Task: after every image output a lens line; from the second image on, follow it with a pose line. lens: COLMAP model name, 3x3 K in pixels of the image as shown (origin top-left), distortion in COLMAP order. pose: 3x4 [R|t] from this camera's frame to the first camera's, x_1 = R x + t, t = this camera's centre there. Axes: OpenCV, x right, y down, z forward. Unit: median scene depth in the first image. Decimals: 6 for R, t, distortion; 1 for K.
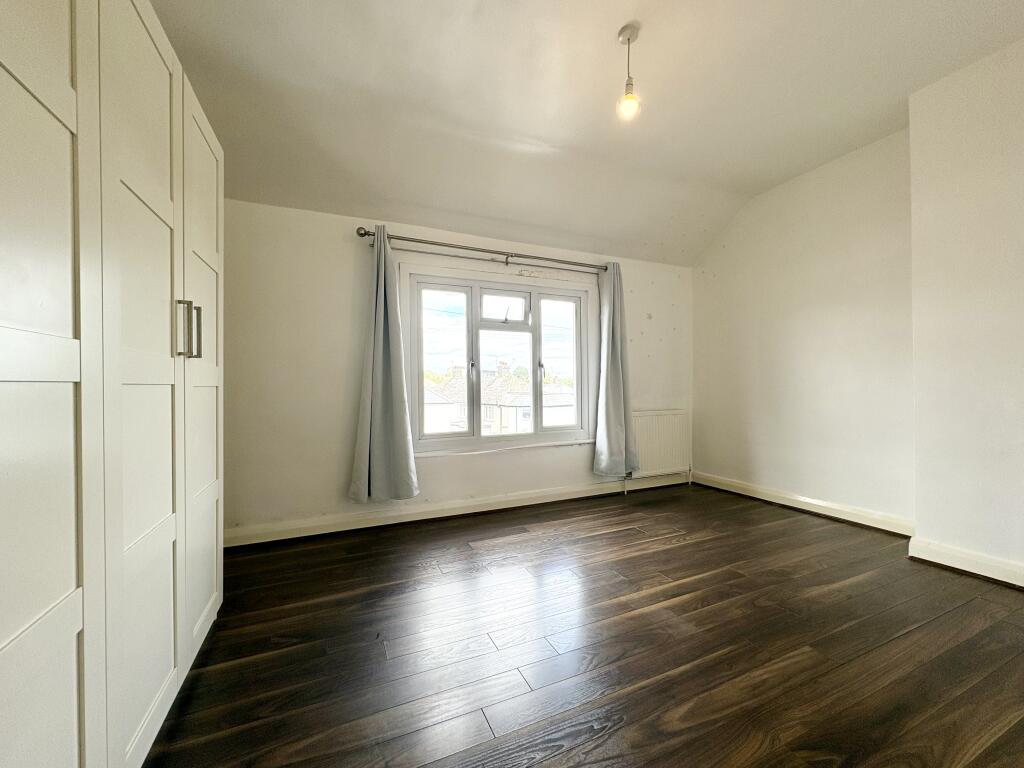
lens RADIAL K [[407.1, 0, 516.4], [0, 407.1, 383.9], [0, 0, 1]] dist [-0.001168, 0.000380]
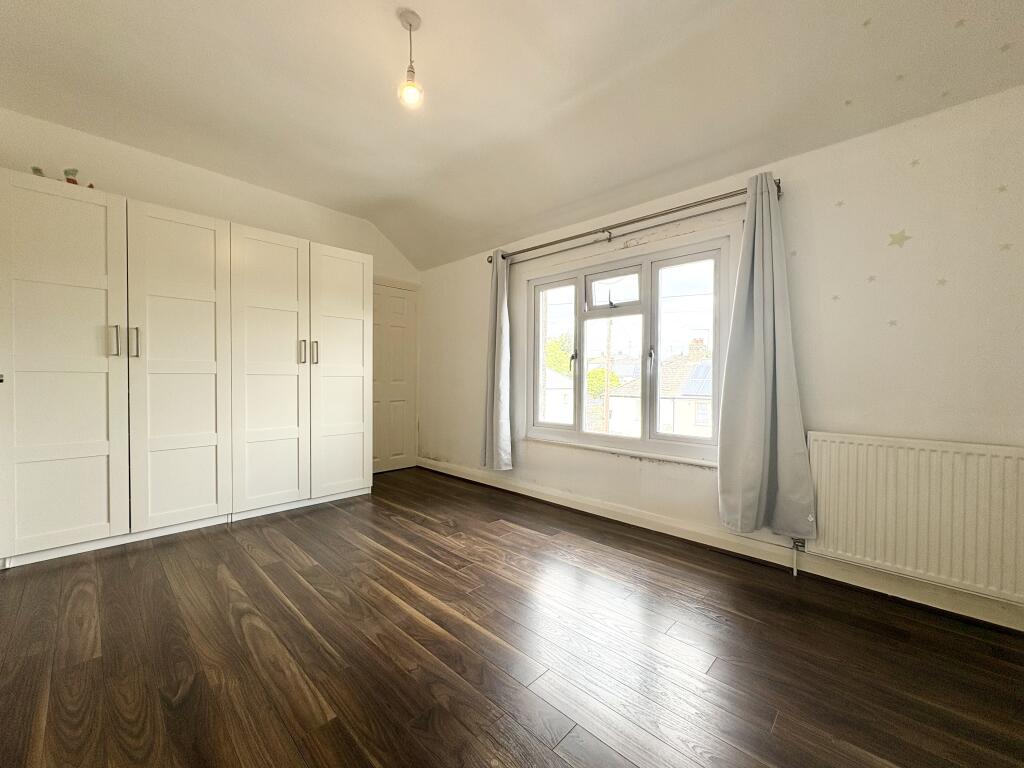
lens RADIAL K [[407.1, 0, 510.0], [0, 407.1, 388.1], [0, 0, 1]] dist [-0.001168, 0.000380]
pose [[0.370888, 0.032721, -0.928101, 0.729594], [-0.007906, 0.999454, 0.032077, -0.004096], [0.928644, -0.004559, 0.370945, 0.485621]]
